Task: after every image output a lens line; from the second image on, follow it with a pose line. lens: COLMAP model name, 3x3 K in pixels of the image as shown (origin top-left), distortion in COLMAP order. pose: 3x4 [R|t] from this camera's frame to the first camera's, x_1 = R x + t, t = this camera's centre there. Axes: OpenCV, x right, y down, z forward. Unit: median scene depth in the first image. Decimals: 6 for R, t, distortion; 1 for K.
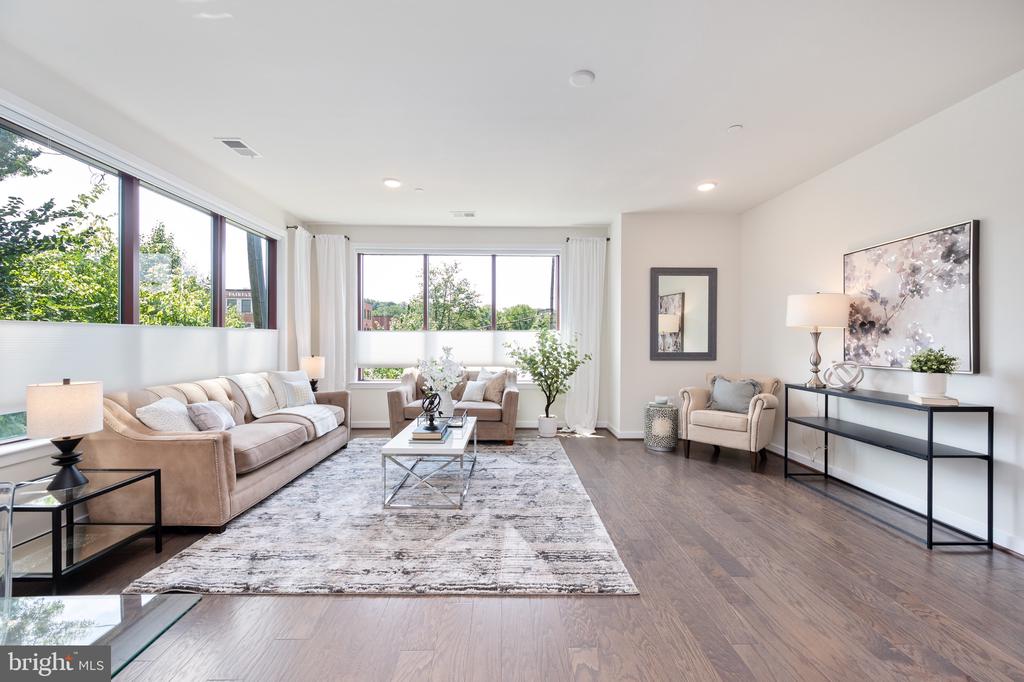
lens RADIAL K [[404.4, 0, 512.0], [0, 404.4, 341.0], [0, 0, 1]] dist [-0.000501, -0.000096]
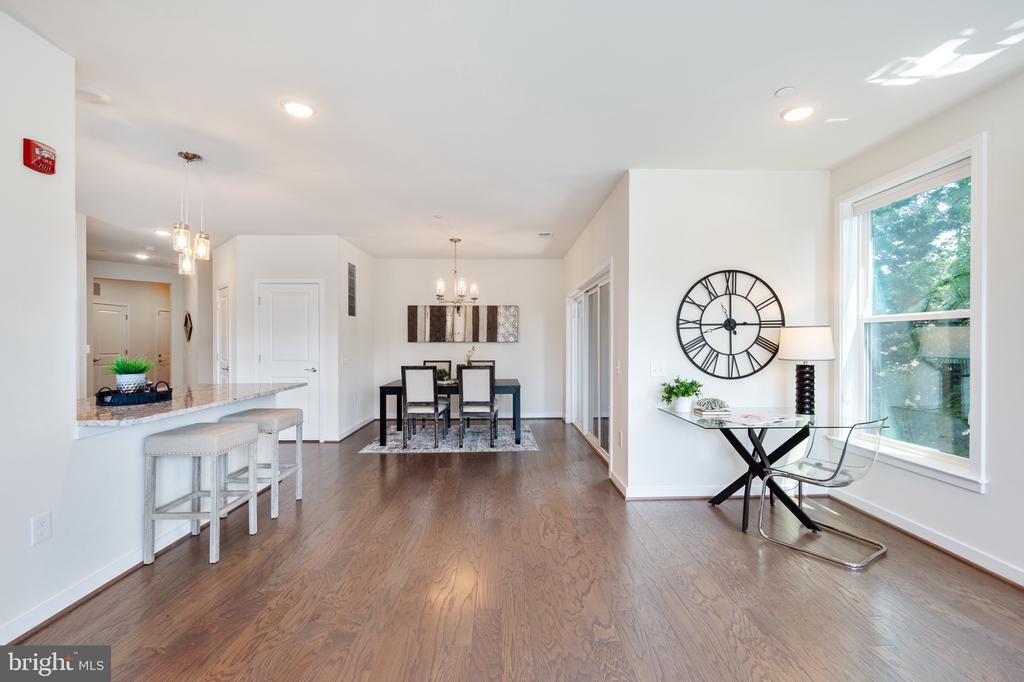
lens RADIAL K [[427.0, 0, 514.1], [0, 427.0, 341.8], [0, 0, 1]] dist [-0.002813, -0.000490]
pose [[-0.999997, -0.002373, -0.000874, 0.198085], [-0.002378, 0.999978, 0.006209, -0.033653], [0.000859, 0.006211, -0.999980, 0.988939]]
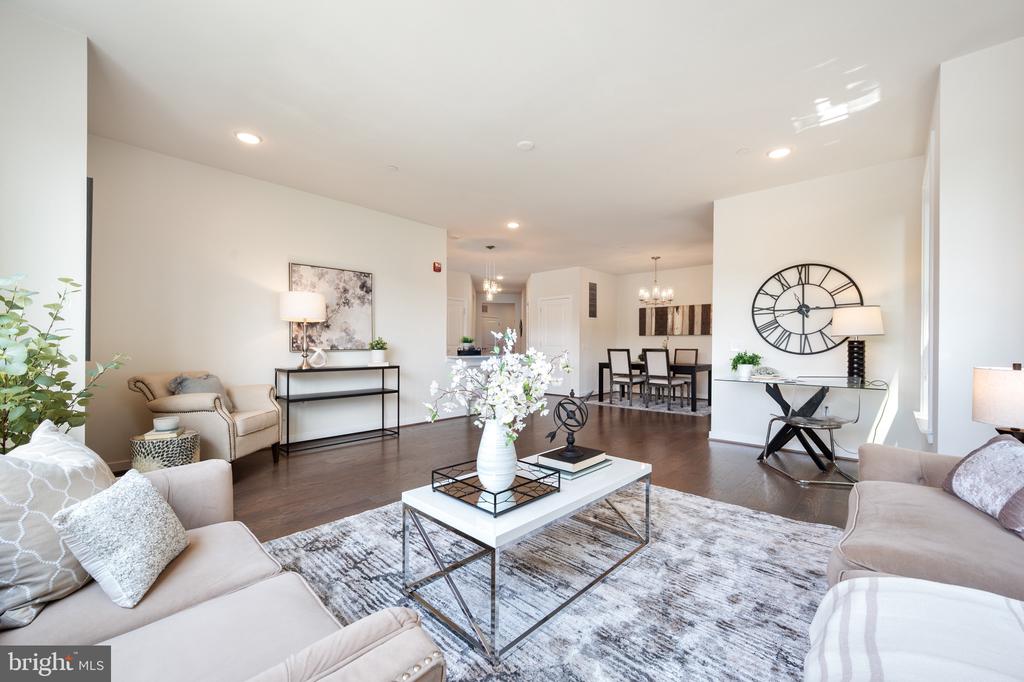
lens RADIAL K [[410.6, 0, 508.0], [0, 410.6, 344.9], [0, 0, 1]] dist [0.000211, -0.000062]
pose [[-0.713729, -0.007218, 0.700385, -0.545058], [-0.004099, 0.999973, 0.006128, 0.029050], [-0.700410, 0.001503, -0.713739, 1.411566]]
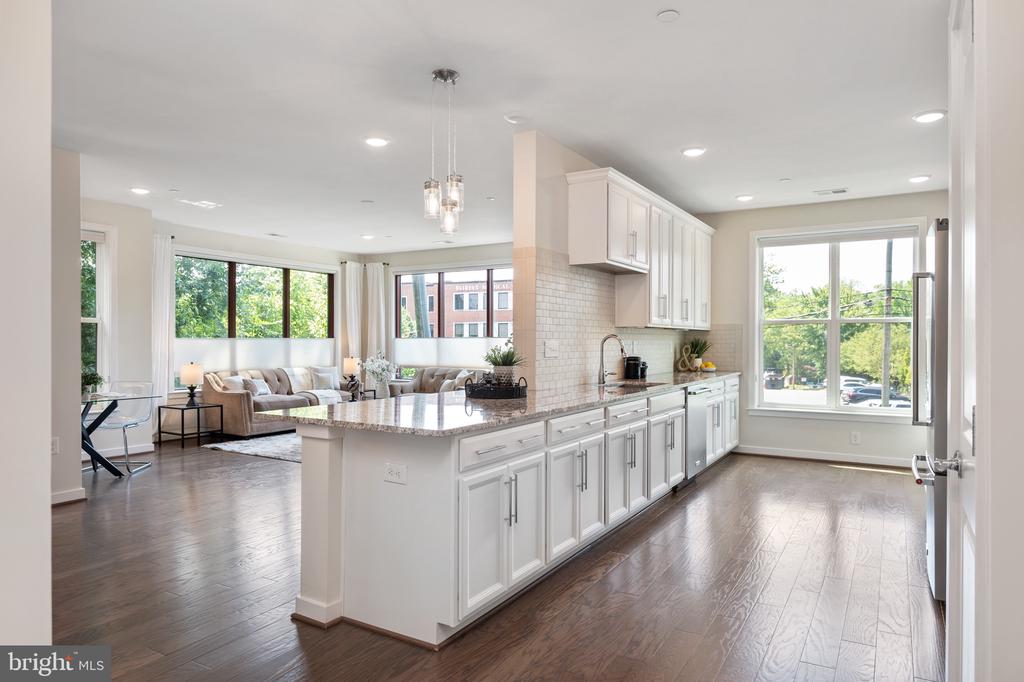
lens RADIAL K [[641.5, 0, 512.0], [0, 641.5, 341.0], [0, 0, 1]] dist [-0.000119, 0.000129]
pose [[0.844060, -0.002102, -0.536245, 1.527997], [-0.001067, 0.999984, -0.005600, -0.008470], [0.536248, 0.005299, 0.844044, -0.726024]]
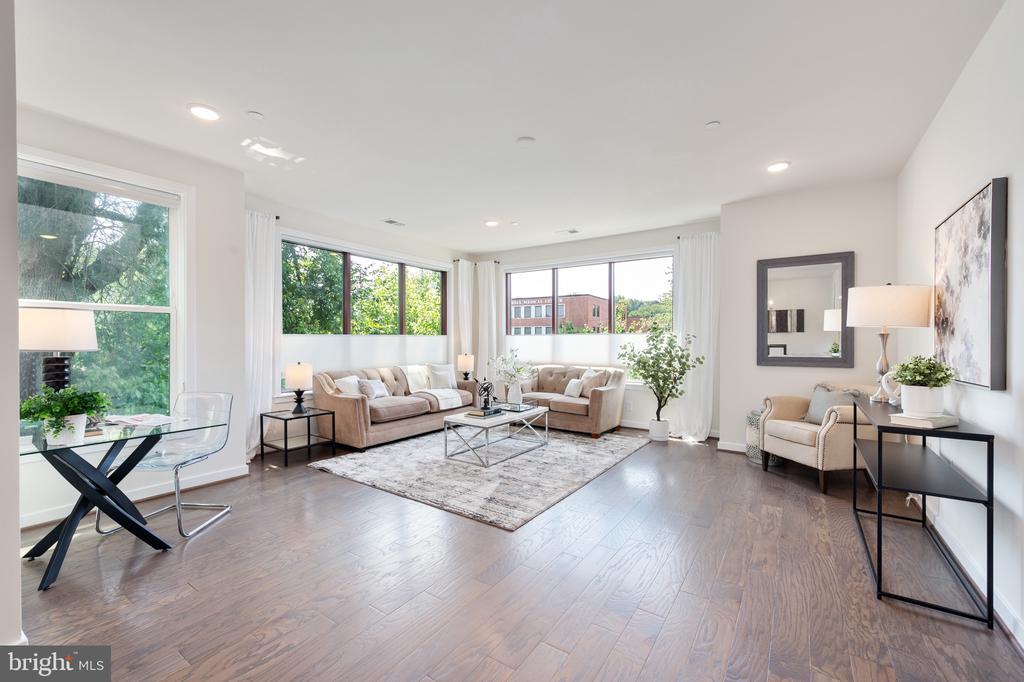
lens RADIAL K [[427.0, 0, 514.1], [0, 427.0, 341.8], [0, 0, 1]] dist [-0.002813, -0.000490]
pose [[0.814537, -0.001418, -0.580111, 0.637141], [0.000694, 0.999999, -0.001469, -0.003940], [0.580112, 0.000794, 0.814536, -0.093187]]
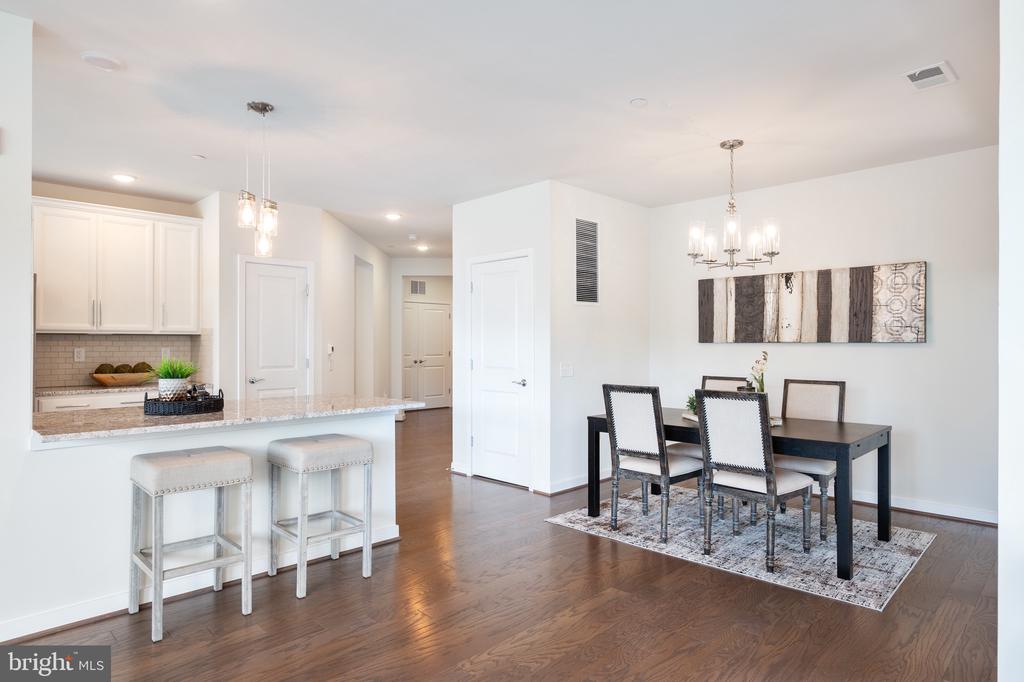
lens RADIAL K [[592.4, 0, 512.0], [0, 592.4, 341.0], [0, 0, 1]] dist [-0.000896, -0.001047]
pose [[-0.688058, -0.000915, 0.725656, -0.137038], [0.001606, 0.999995, 0.002783, -0.028587], [-0.725654, 0.003080, -0.688053, 0.449116]]
